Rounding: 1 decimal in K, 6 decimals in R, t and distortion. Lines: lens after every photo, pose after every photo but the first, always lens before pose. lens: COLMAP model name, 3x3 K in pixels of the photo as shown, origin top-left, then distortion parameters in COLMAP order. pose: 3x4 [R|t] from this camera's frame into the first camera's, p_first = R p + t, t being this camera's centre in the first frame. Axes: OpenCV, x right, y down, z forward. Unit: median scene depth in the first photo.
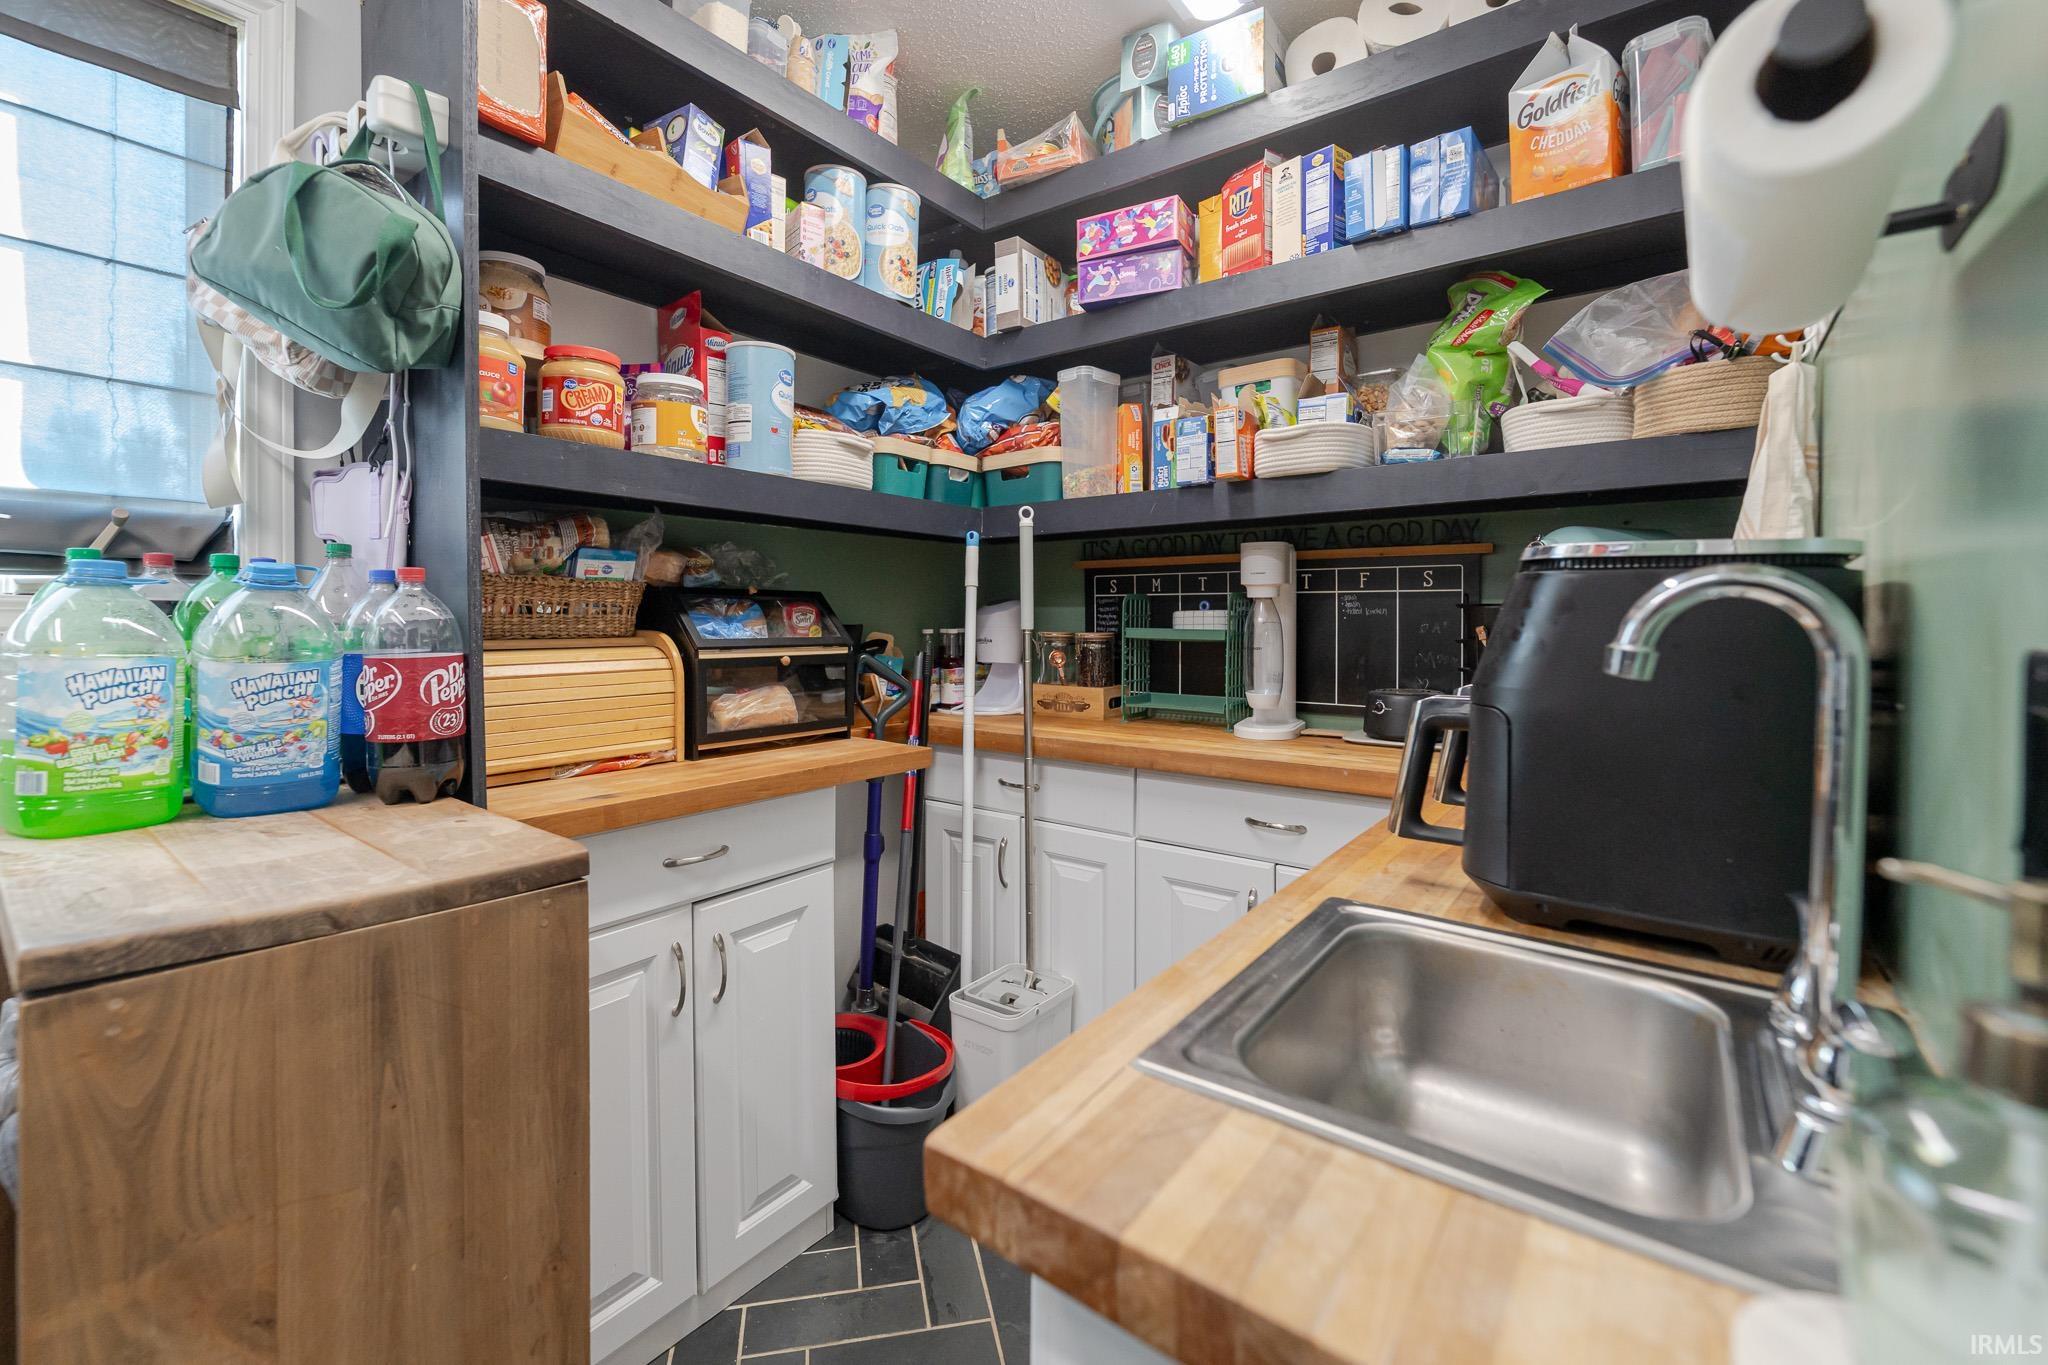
lens RADIAL K [[858.5, 0, 1018.9], [0, 858.5, 635.5], [0, 0, 1]] dist [-0.003613, -0.000444]
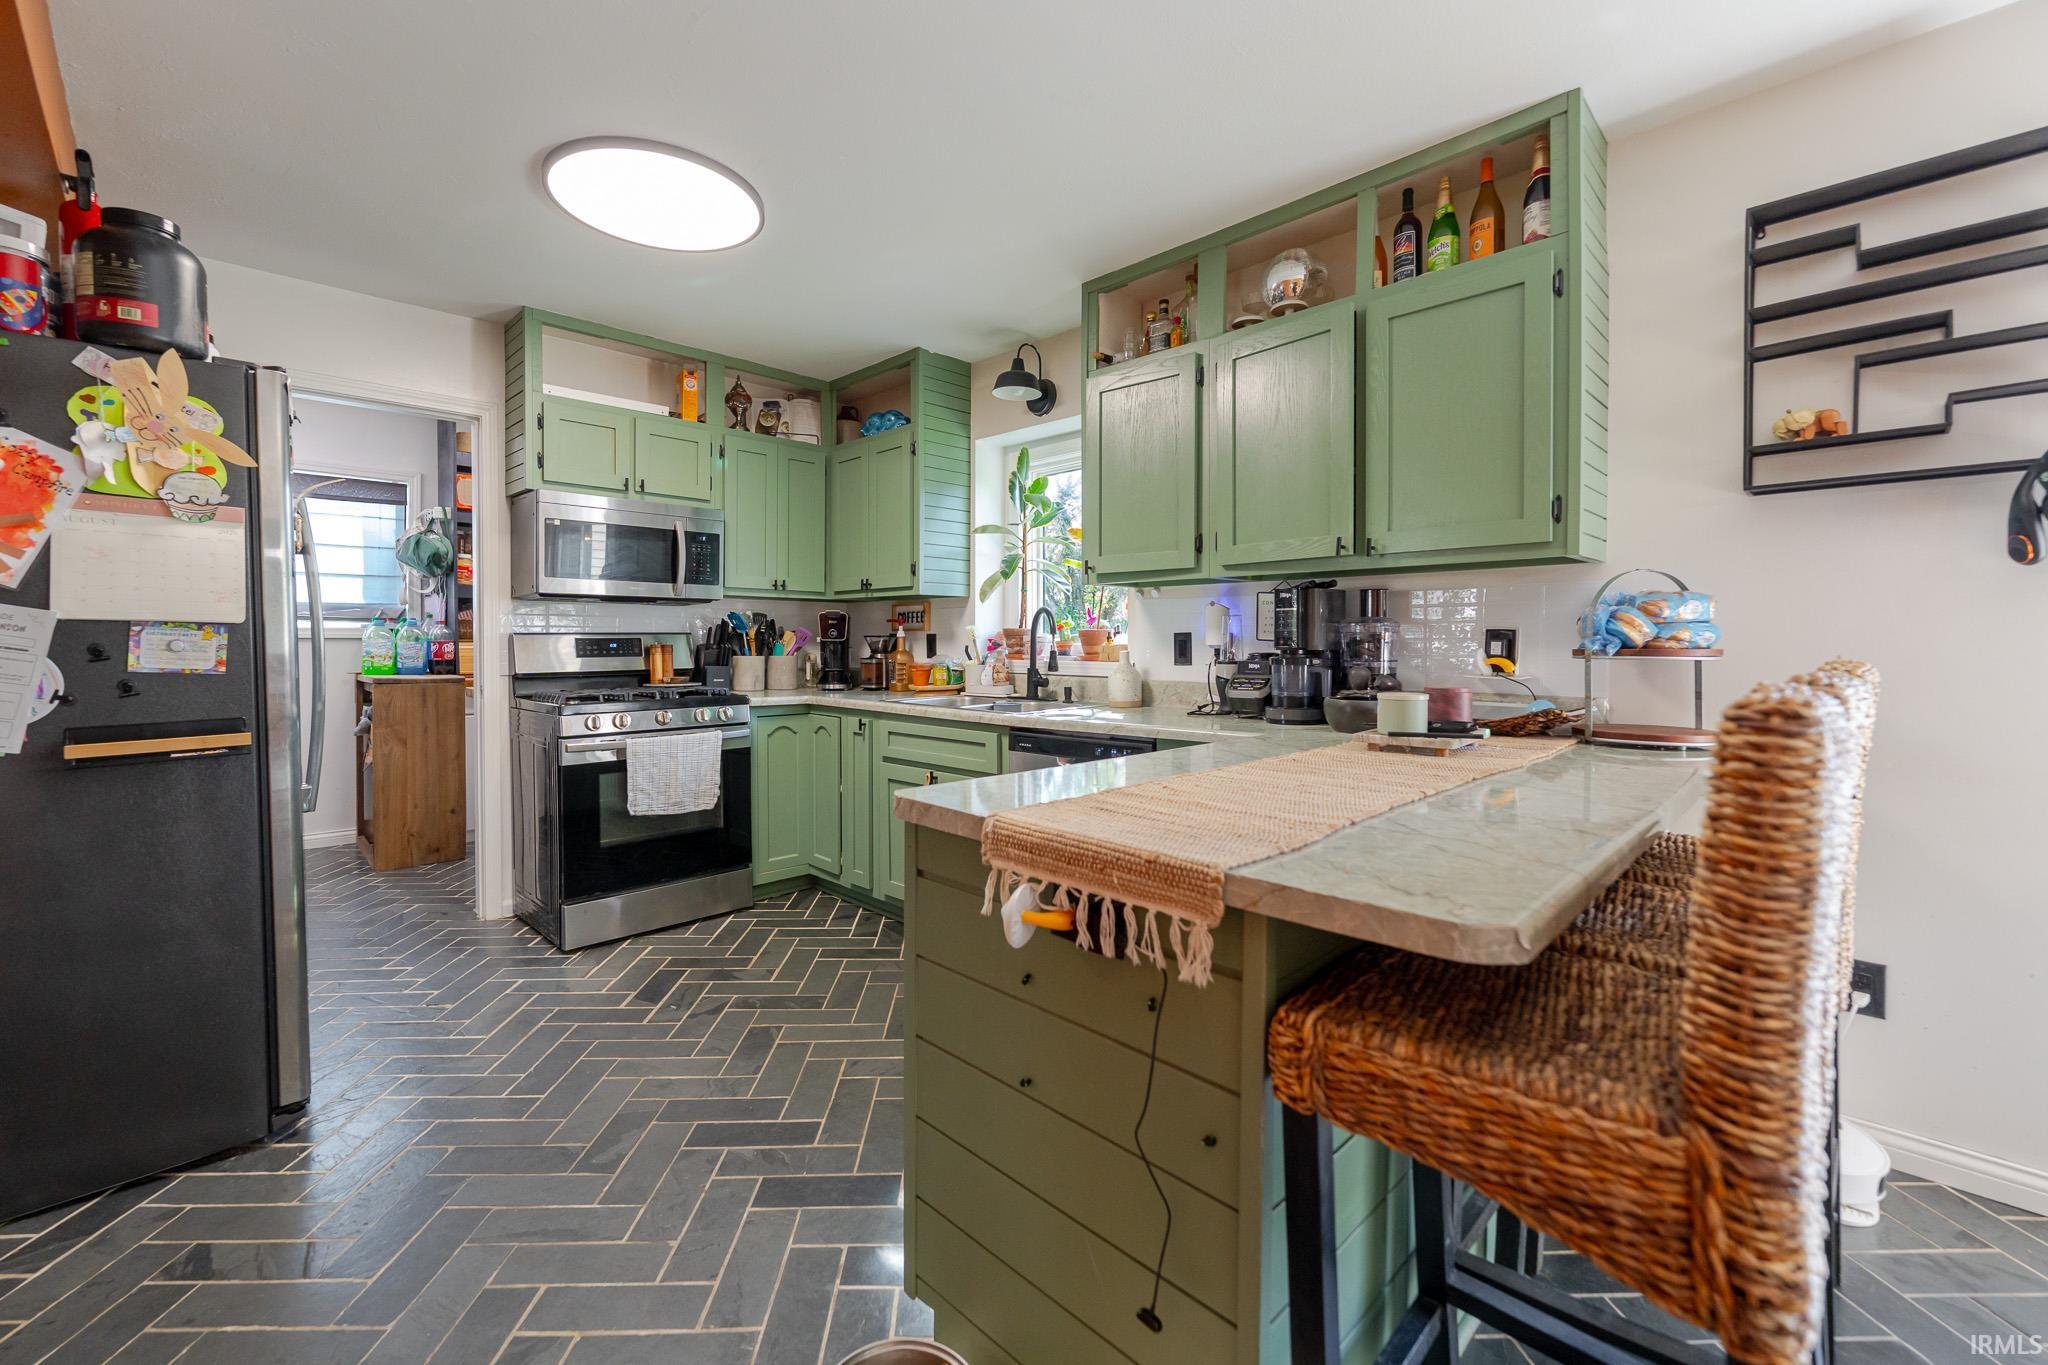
lens RADIAL K [[865.0, 0, 1033.1], [0, 865.0, 657.3], [0, 0, 1]] dist [-0.000155, 0.000069]
pose [[0.989648, 0.000418, -0.143514, 2.961809], [-0.000626, 0.999999, -0.001402, 0.112420], [0.143514, 0.001477, 0.989647, -2.983769]]
